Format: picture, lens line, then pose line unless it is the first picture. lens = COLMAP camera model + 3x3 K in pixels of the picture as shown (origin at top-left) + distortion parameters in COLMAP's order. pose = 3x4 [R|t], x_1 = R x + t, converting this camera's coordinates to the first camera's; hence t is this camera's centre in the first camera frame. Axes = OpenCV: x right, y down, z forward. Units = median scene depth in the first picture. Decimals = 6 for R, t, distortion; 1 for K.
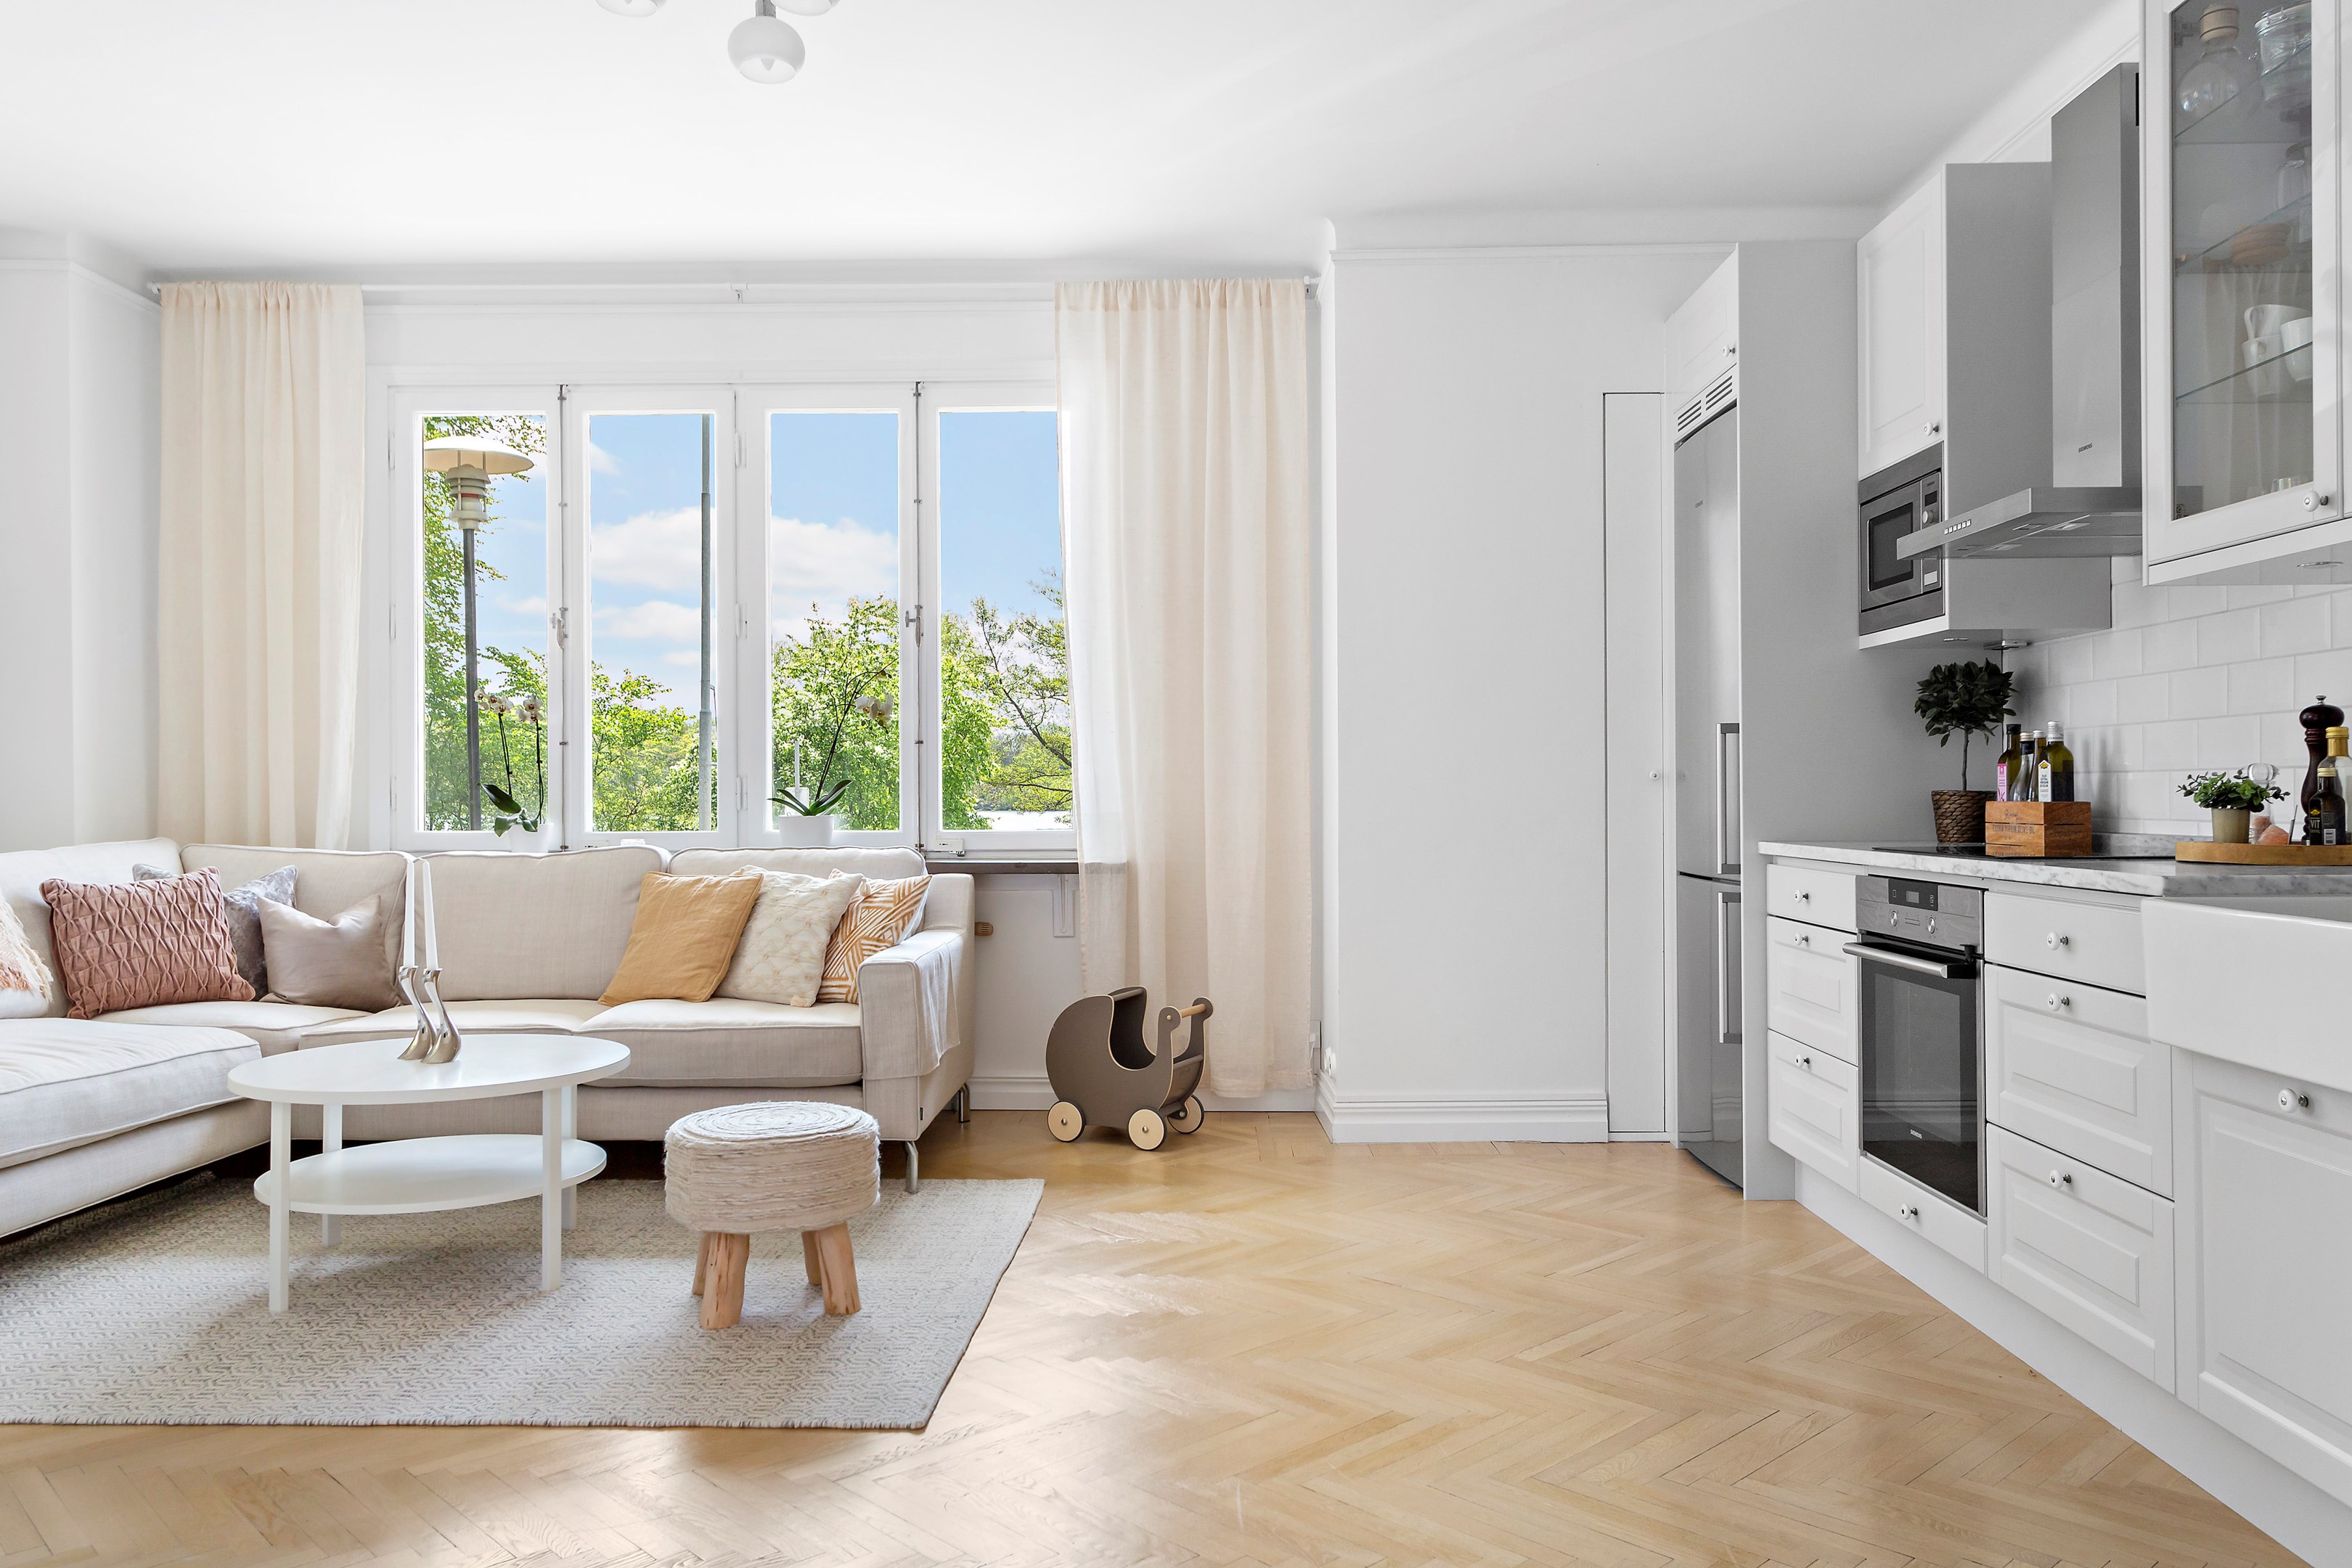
lens RADIAL K [[1704.5, 0, 1176.0], [0, 1704.5, 784.0], [0, 0, 1]] dist [0.004884, 0.005155]
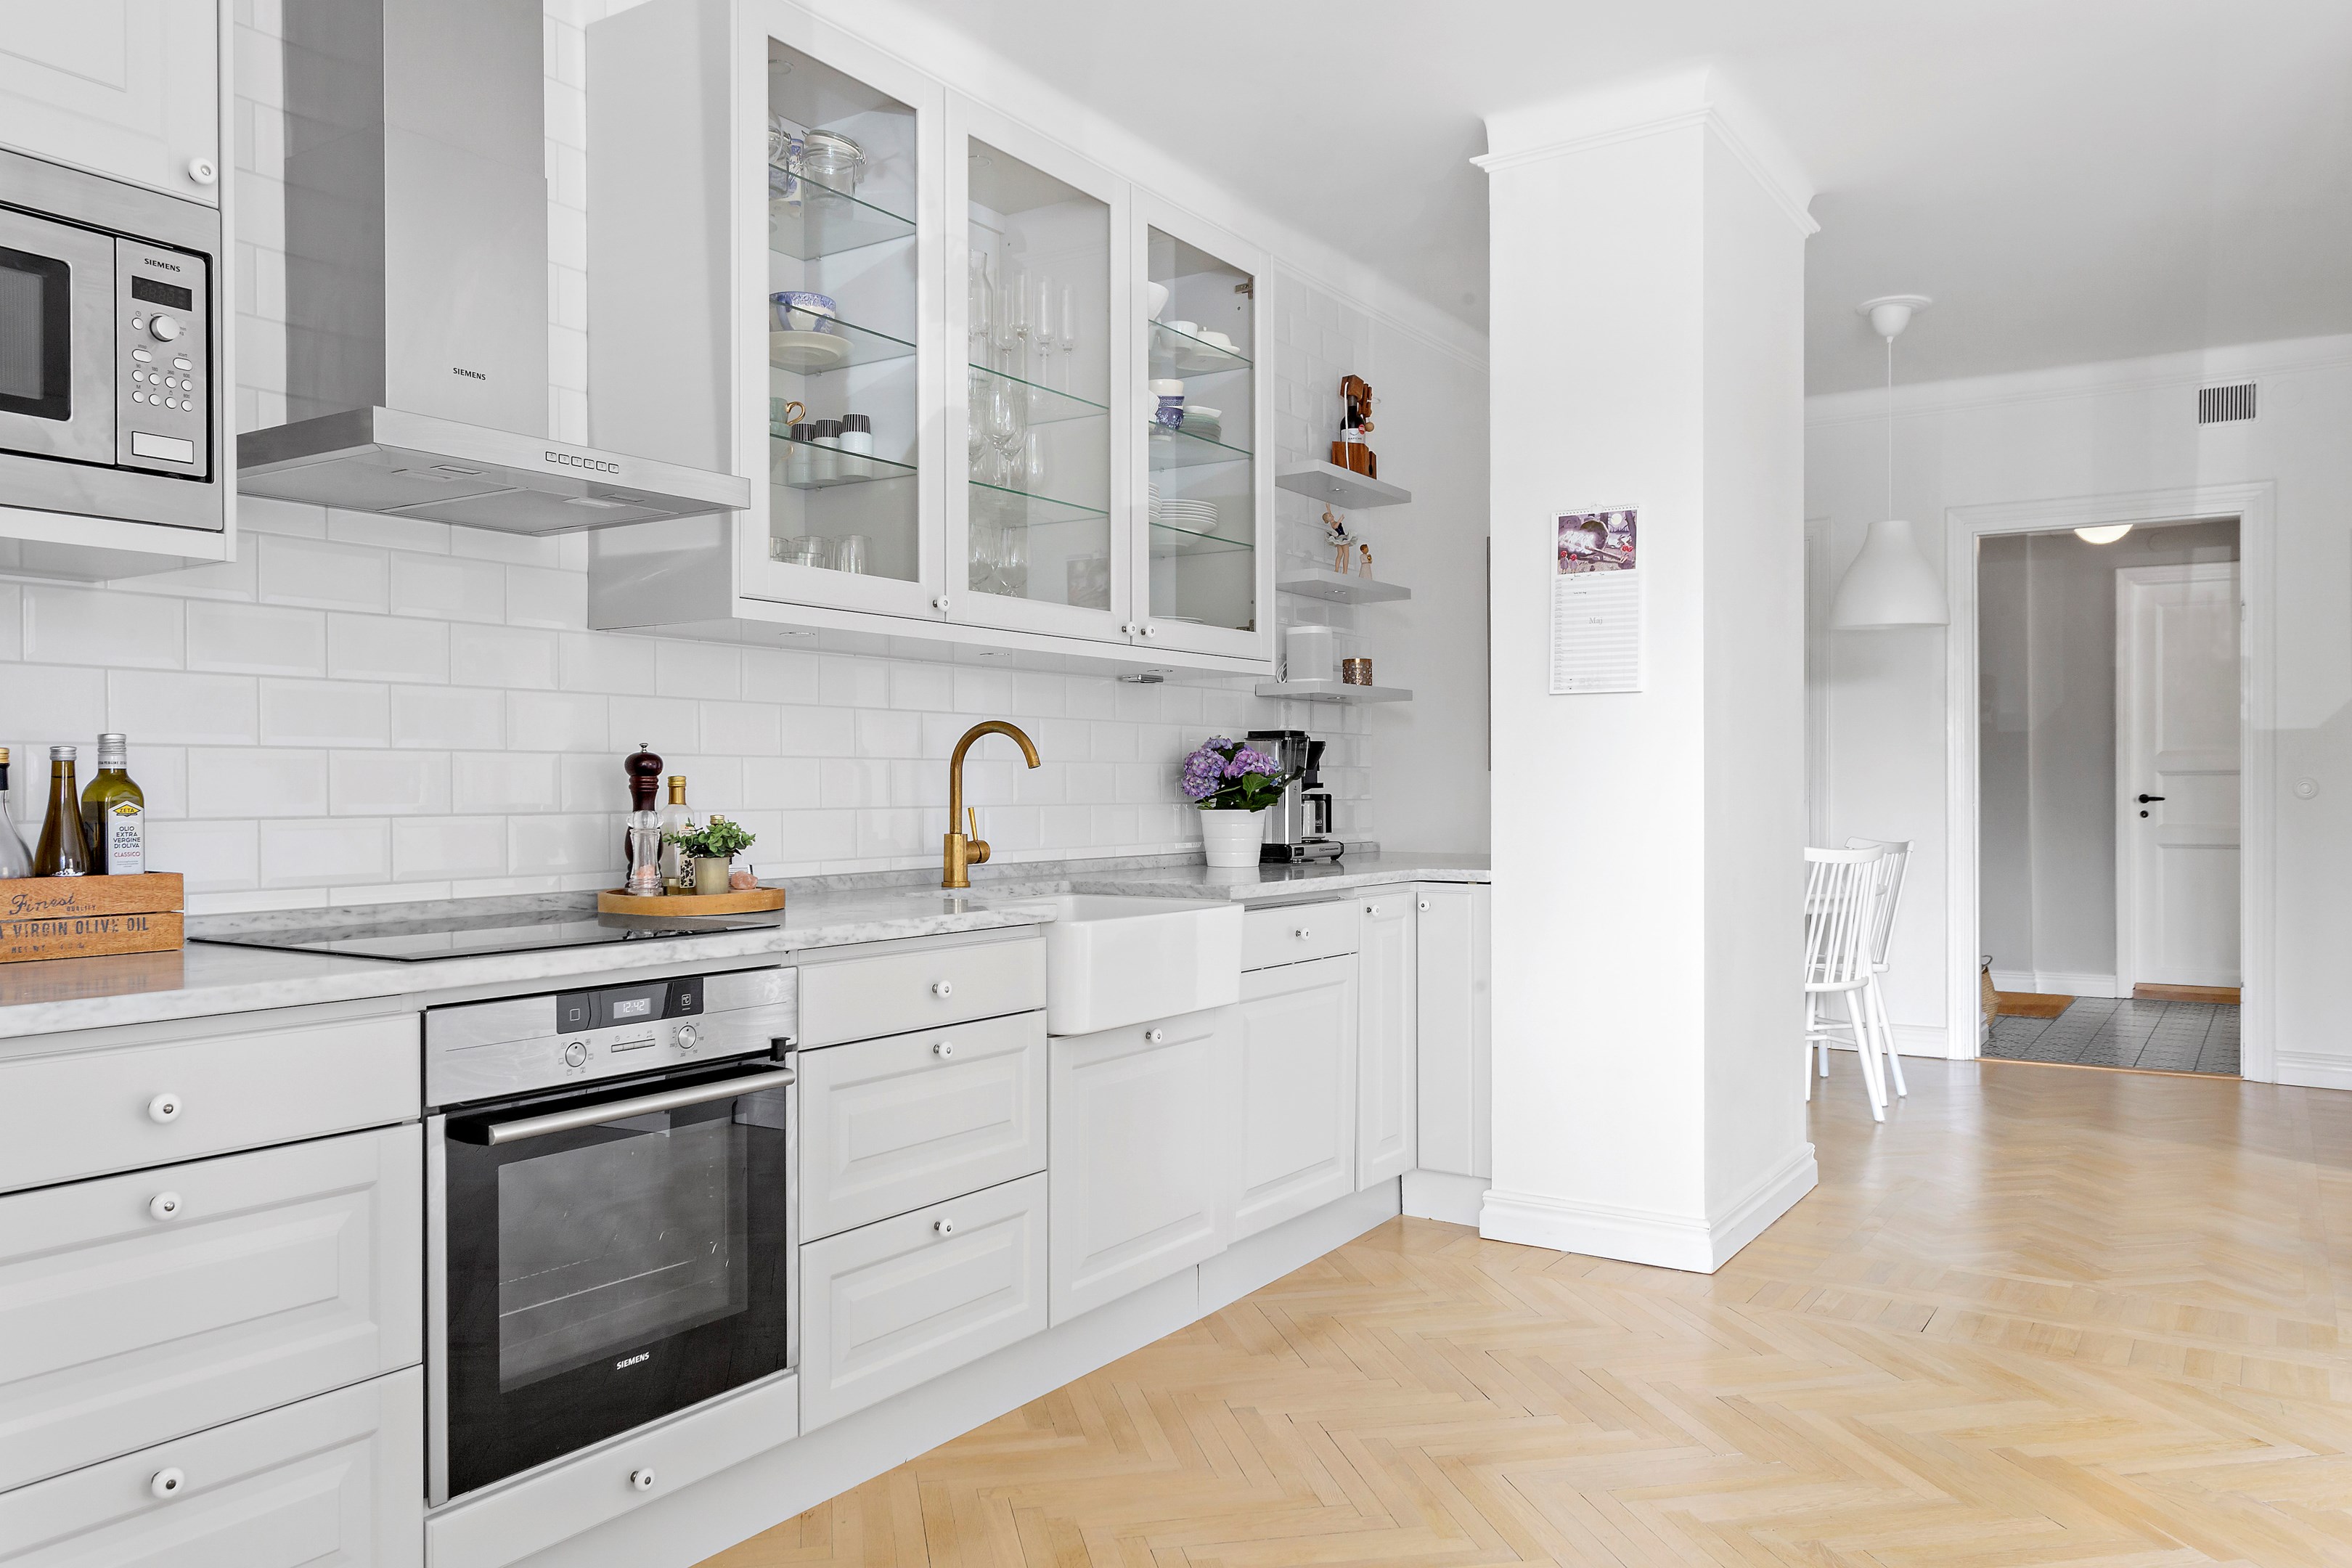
lens RADIAL K [[1703.6, 0, 1170.3], [0, 1703.6, 808.3], [0, 0, 1]] dist [-0.001049, 0.004398]
pose [[-0.846770, 0.003944, 0.531945, -0.077394], [0.004957, 0.999988, 0.000475, -0.008294], [-0.531937, 0.003039, -0.846779, 1.100212]]
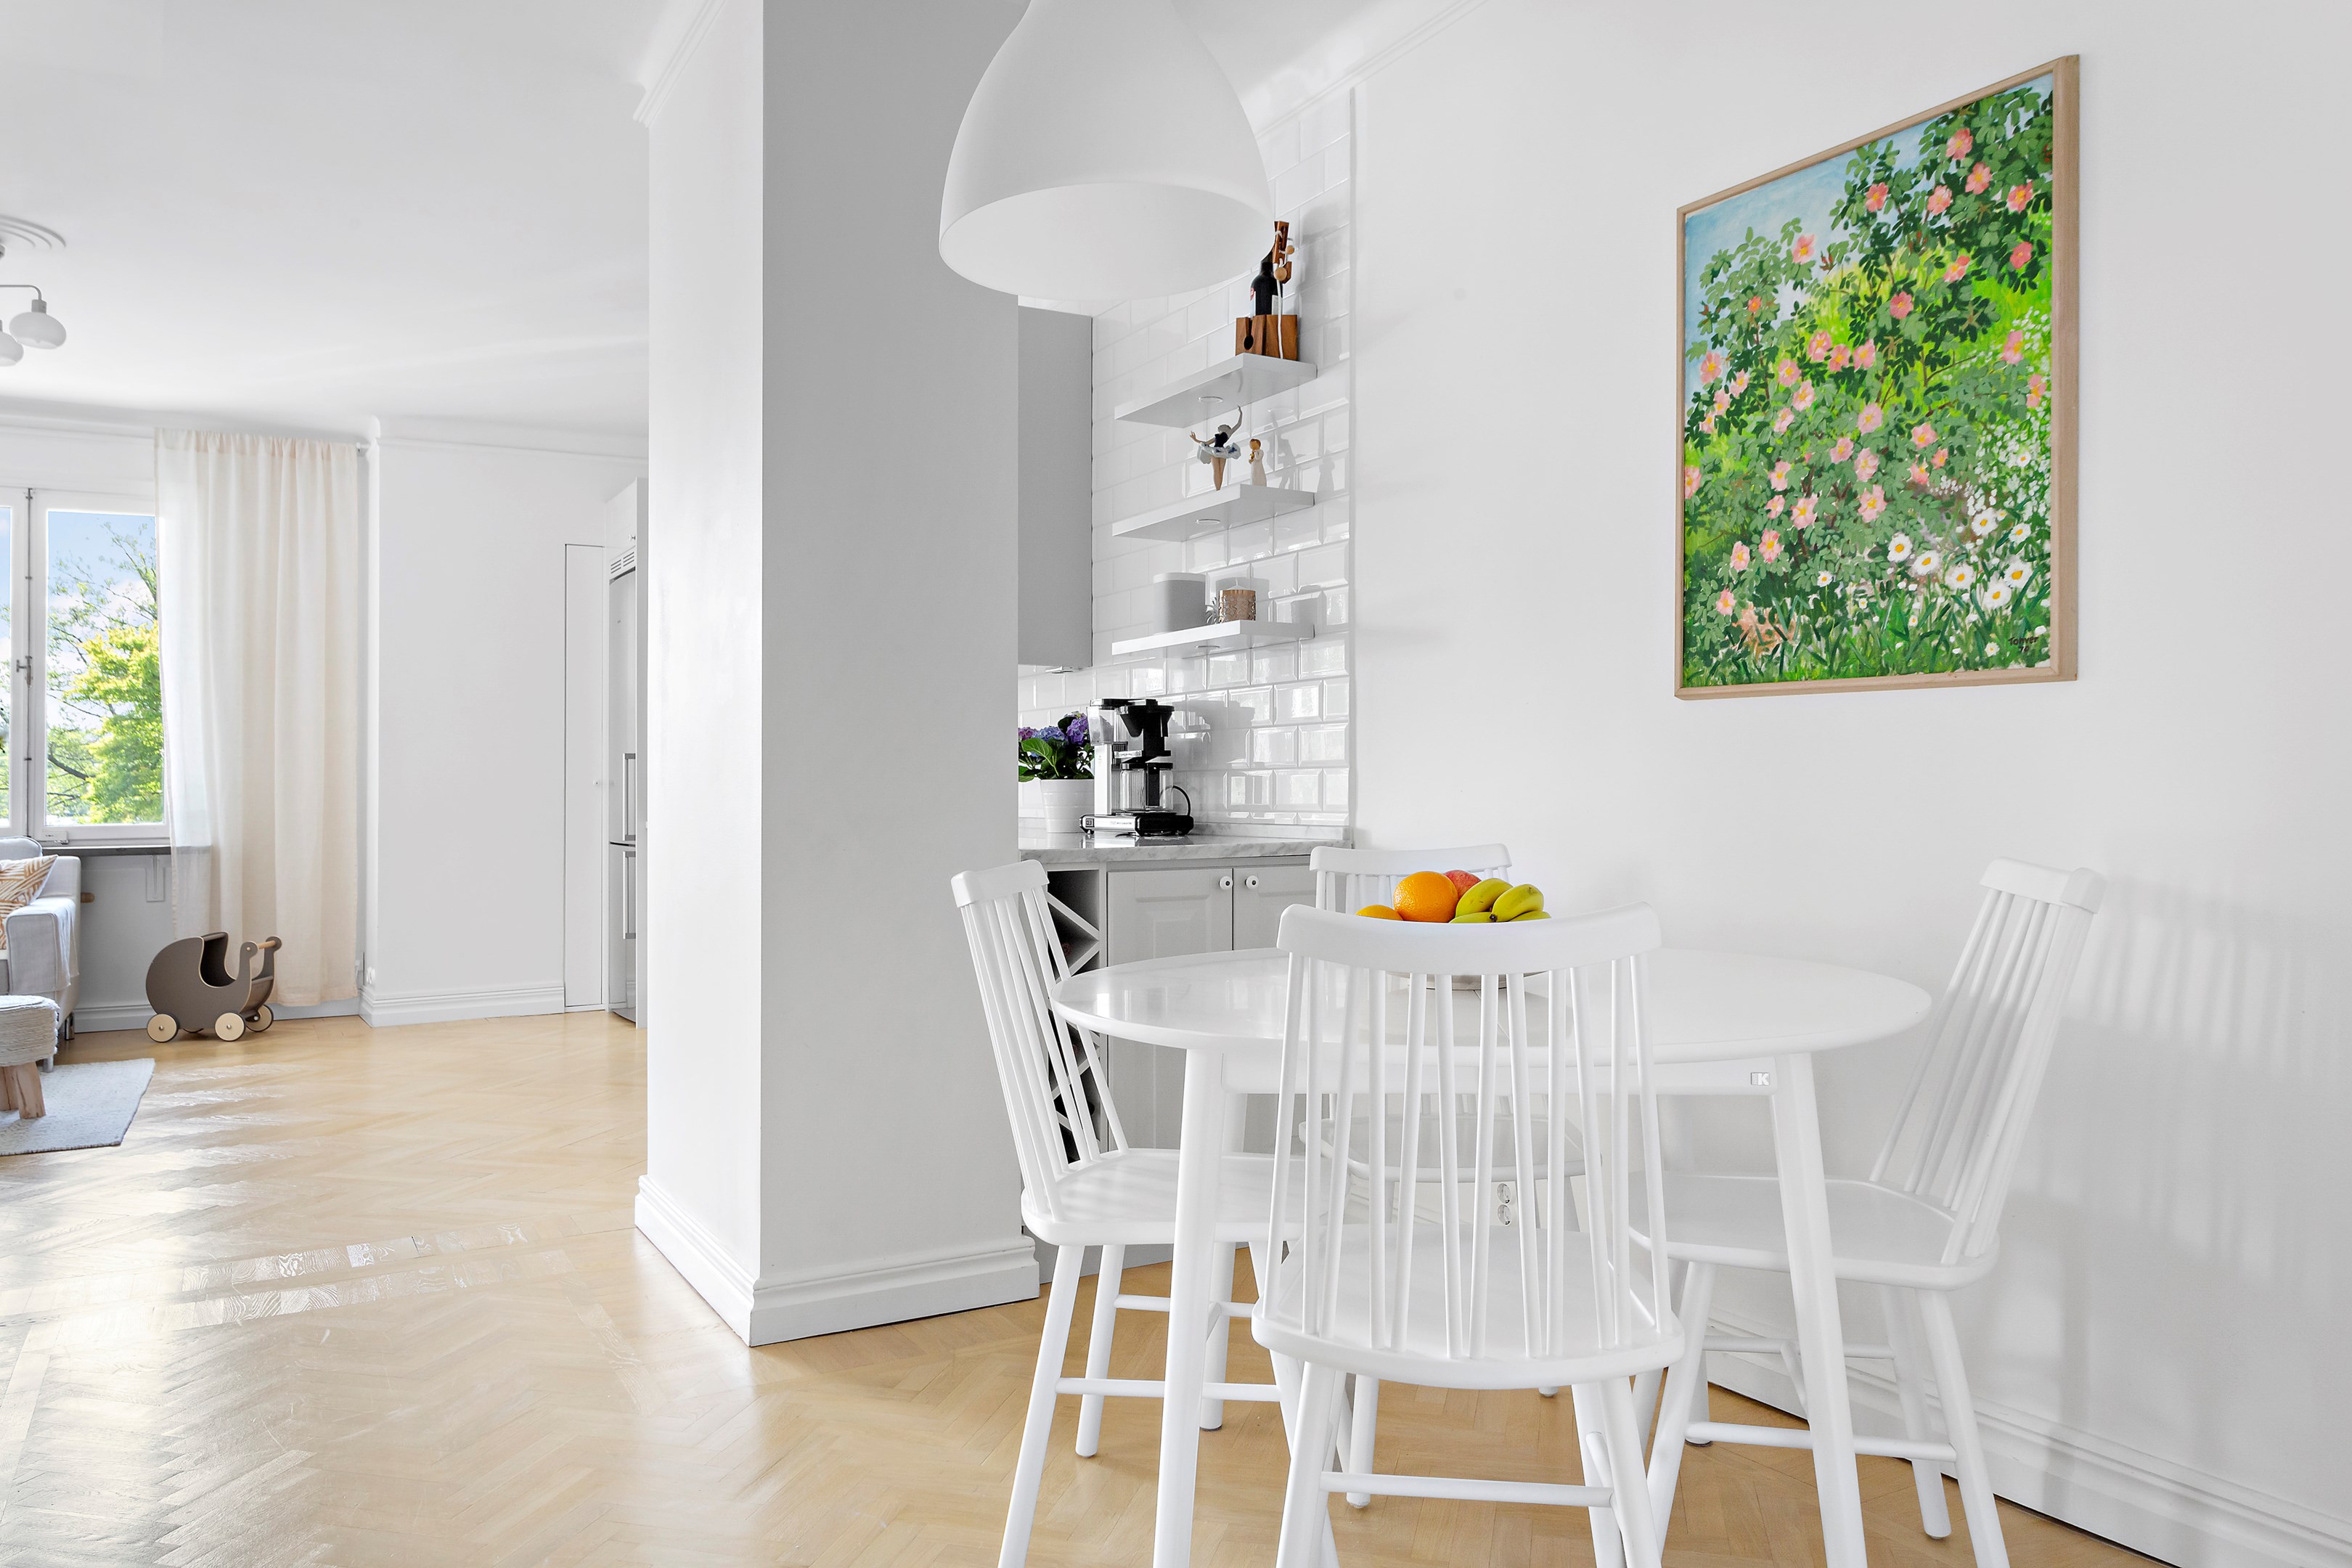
lens RADIAL K [[1641.1, 0, 1185.4], [0, 1641.1, 741.6], [0, 0, 1]] dist [0.000684, 0.008594]
pose [[0.853371, 0.011175, 0.521185, -0.053727], [0.002691, 0.999662, -0.025841, -0.002751], [-0.521298, 0.023454, 0.853052, -0.615543]]
